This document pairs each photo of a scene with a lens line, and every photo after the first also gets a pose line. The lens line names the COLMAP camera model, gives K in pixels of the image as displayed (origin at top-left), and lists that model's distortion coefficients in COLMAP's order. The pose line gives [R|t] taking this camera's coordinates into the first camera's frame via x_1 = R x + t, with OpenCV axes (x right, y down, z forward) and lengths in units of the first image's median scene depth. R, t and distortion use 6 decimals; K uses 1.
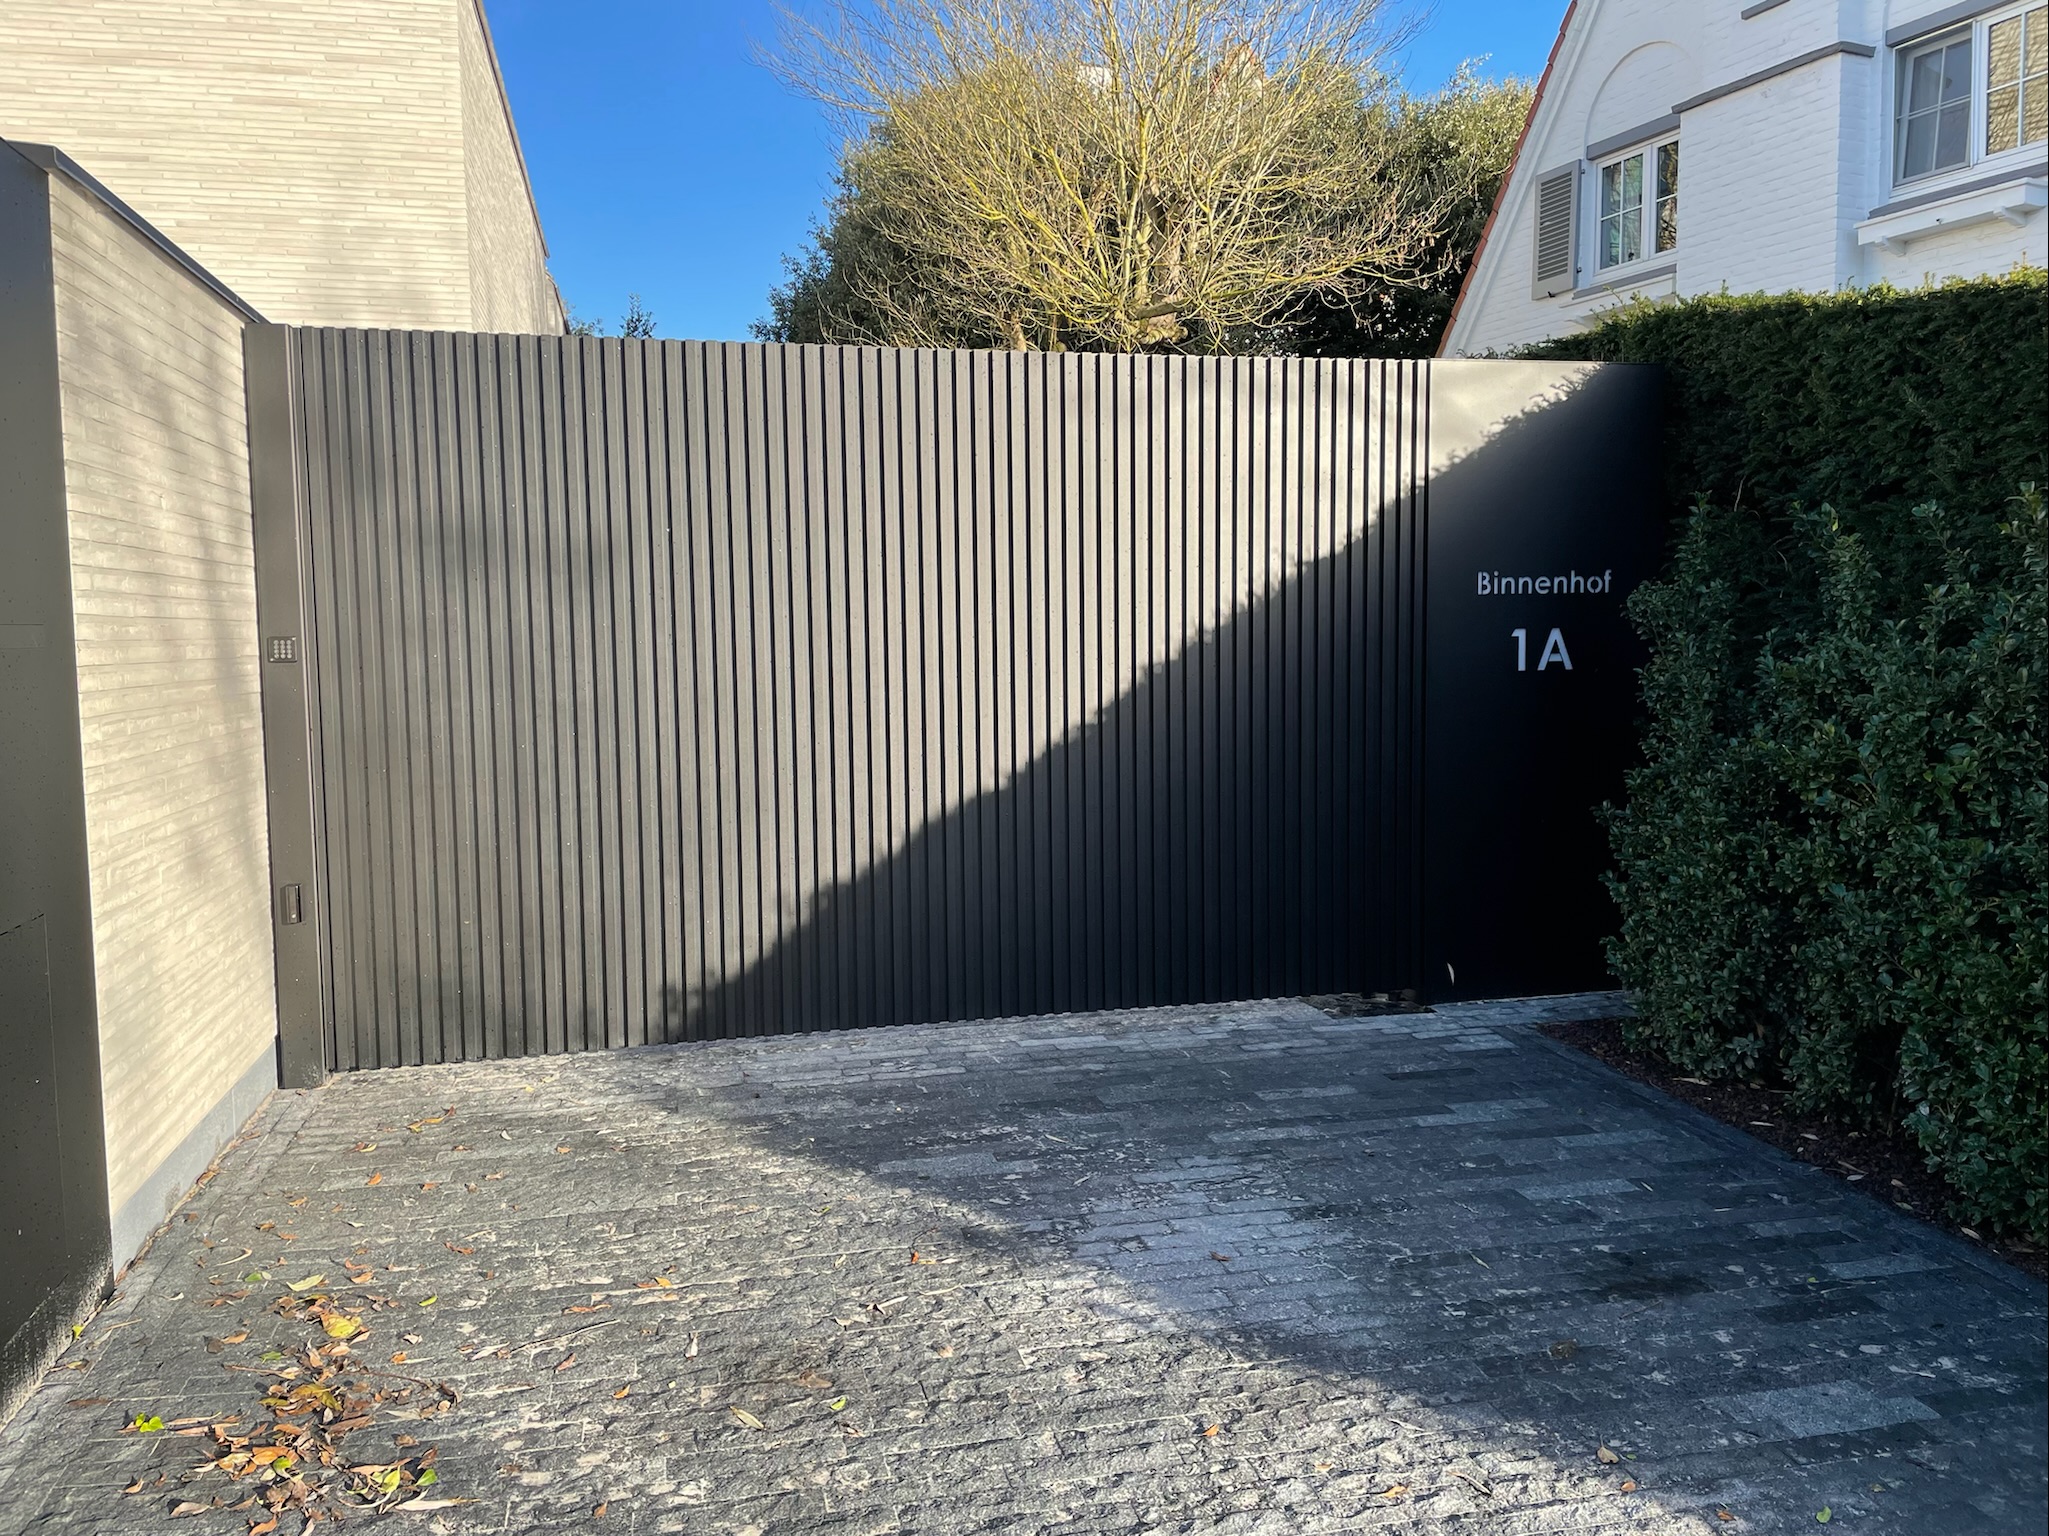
lens RADIAL K [[1546.0, 0, 1028.2], [0, 1546.0, 760.6], [0, 0, 1]] dist [0.098550, -0.139398]
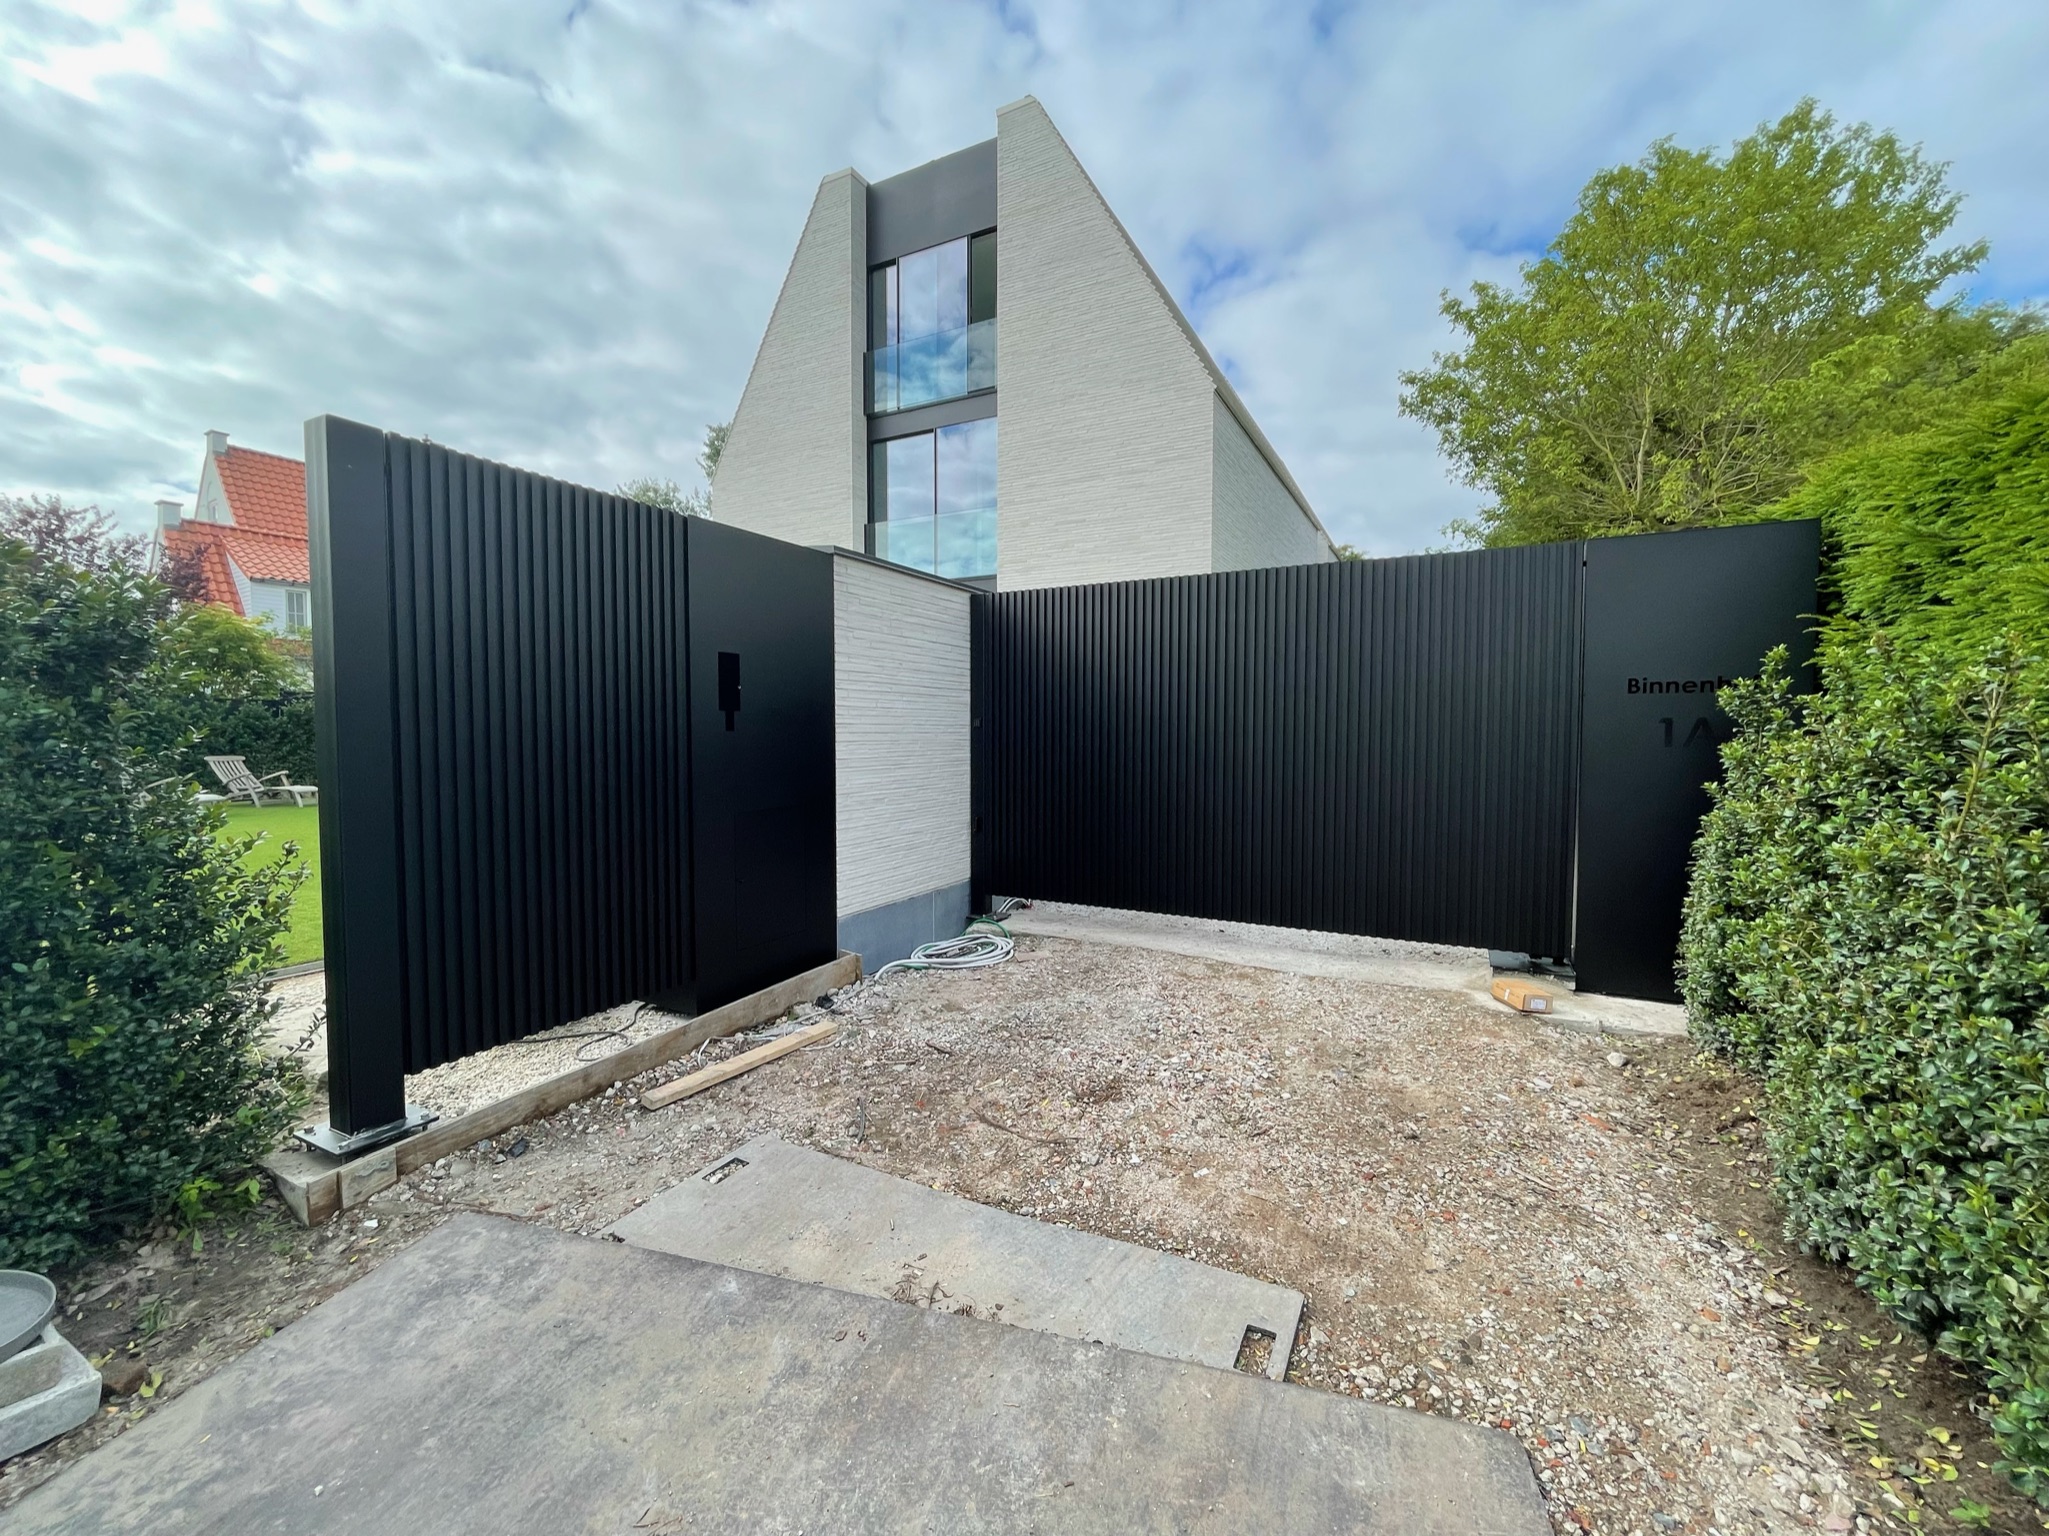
lens RADIAL K [[829.4, 0, 1021.9], [0, 829.4, 776.4], [0, 0, 1]] dist [-0.008241, 0.000070]
pose [[0.744488, 0.051400, -0.665654, 0.372277], [-0.068819, 0.997629, 0.000065, 0.008306], [0.664079, 0.045761, 0.746260, 0.059164]]
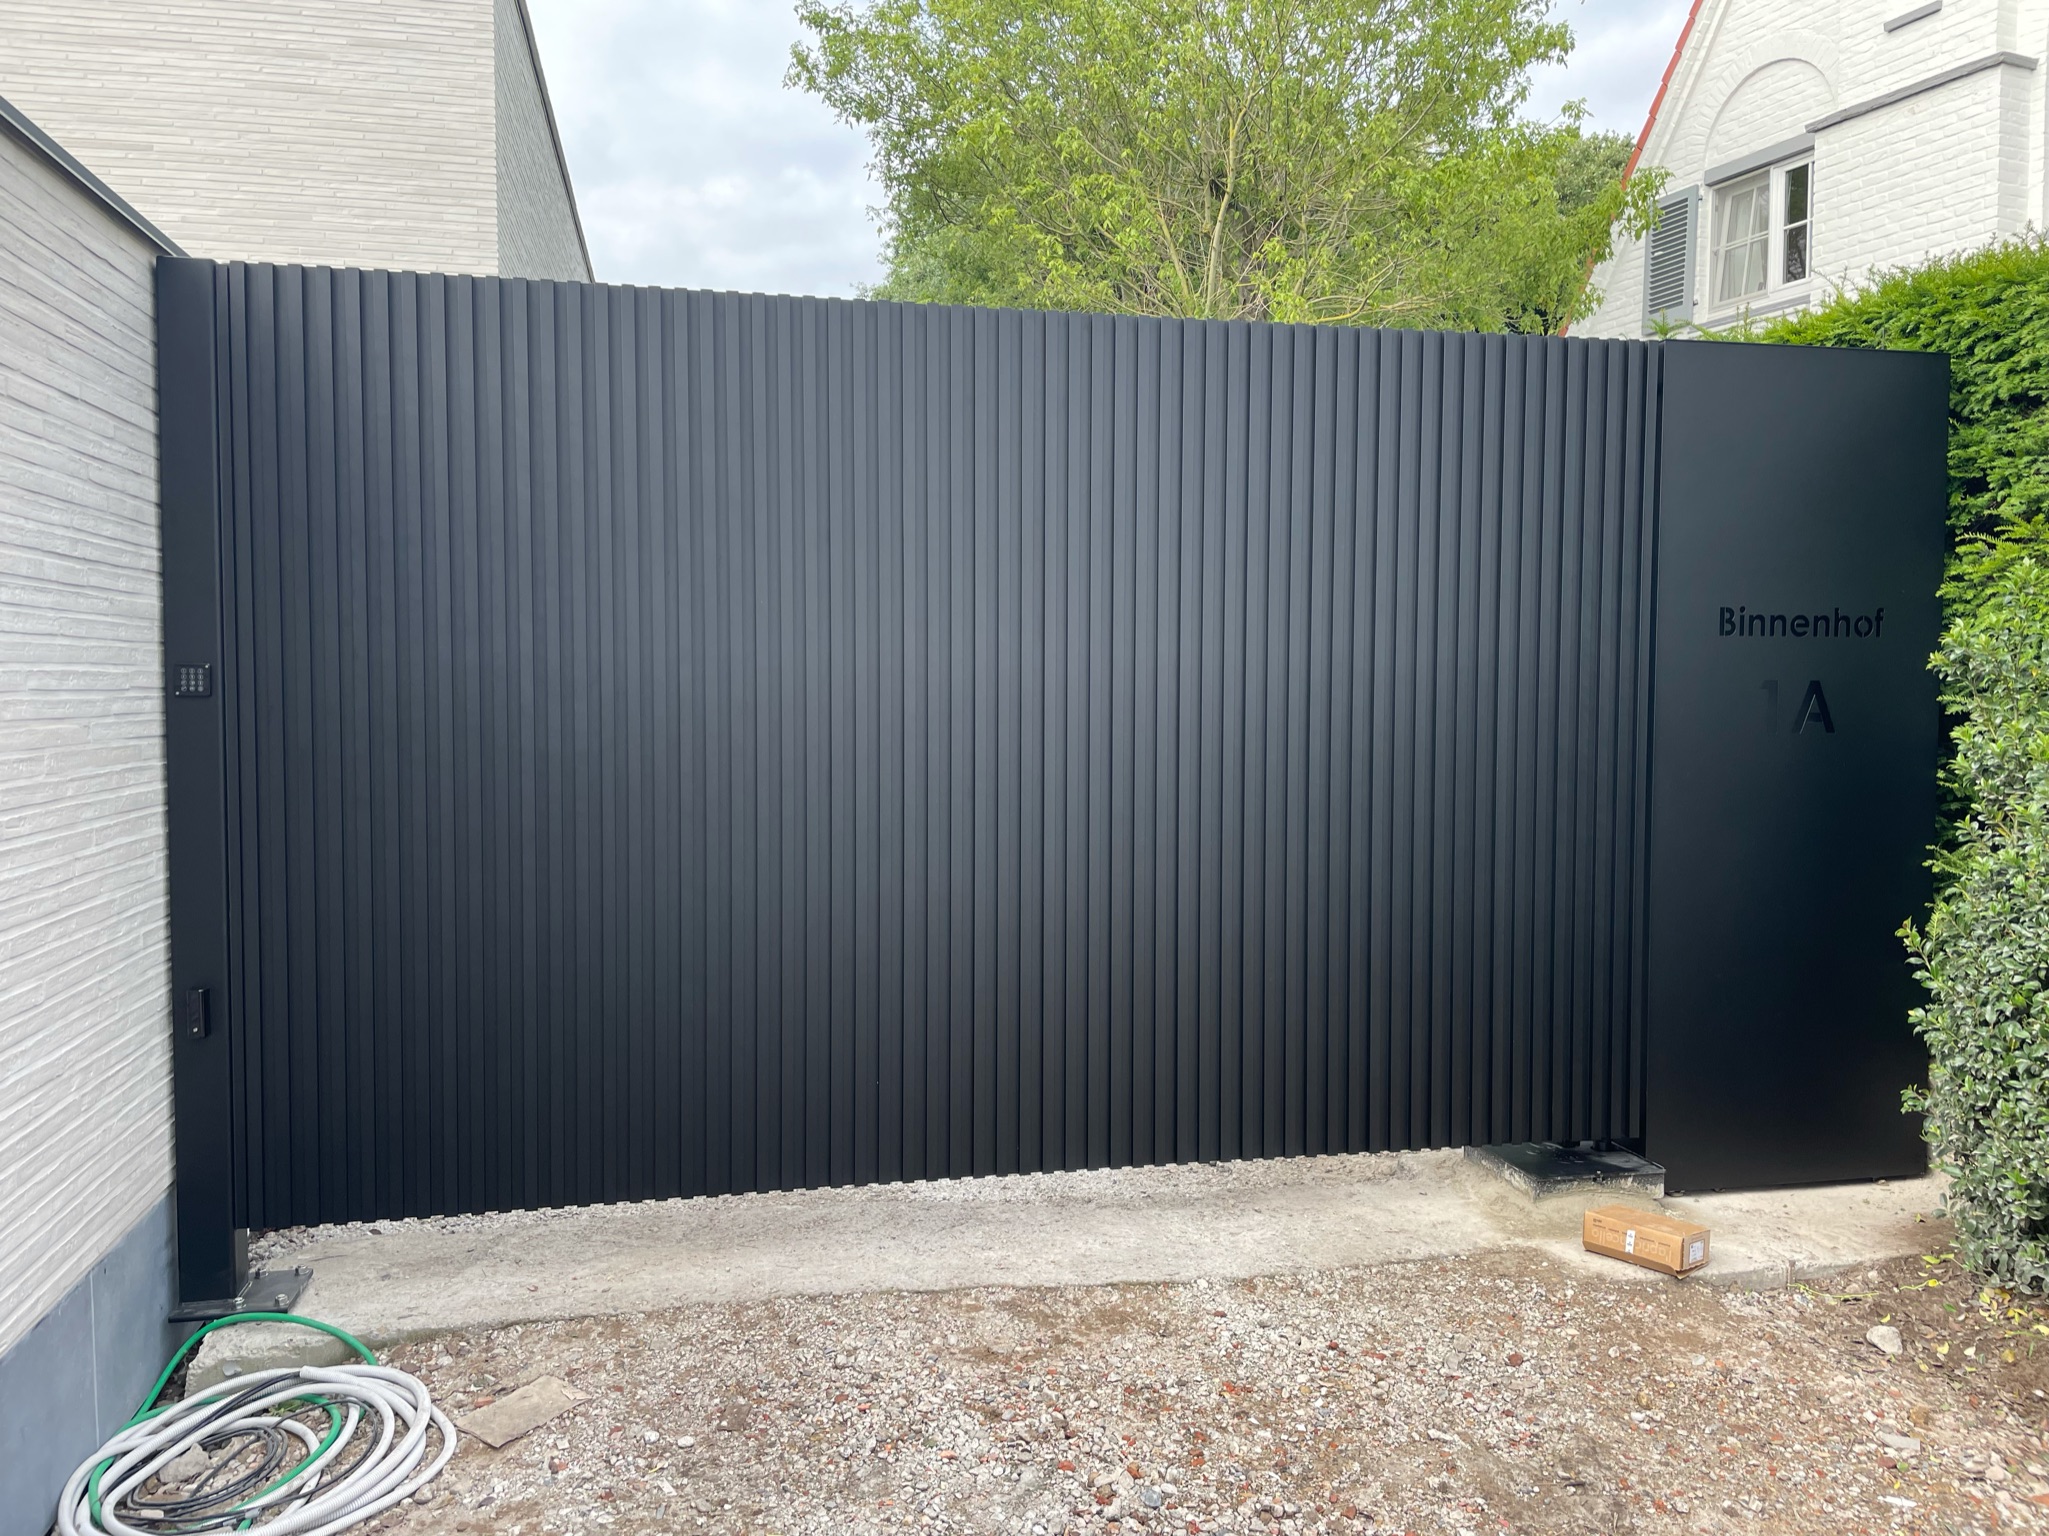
lens RADIAL K [[1546.0, 0, 1028.2], [0, 1546.0, 760.6], [0, 0, 1]] dist [0.098550, -0.139398]
pose [[0.999491, 0.017077, -0.026944, -0.036472], [-0.018006, 0.999238, -0.034637, -0.009777], [0.026332, 0.035105, 0.999037, 0.201669]]
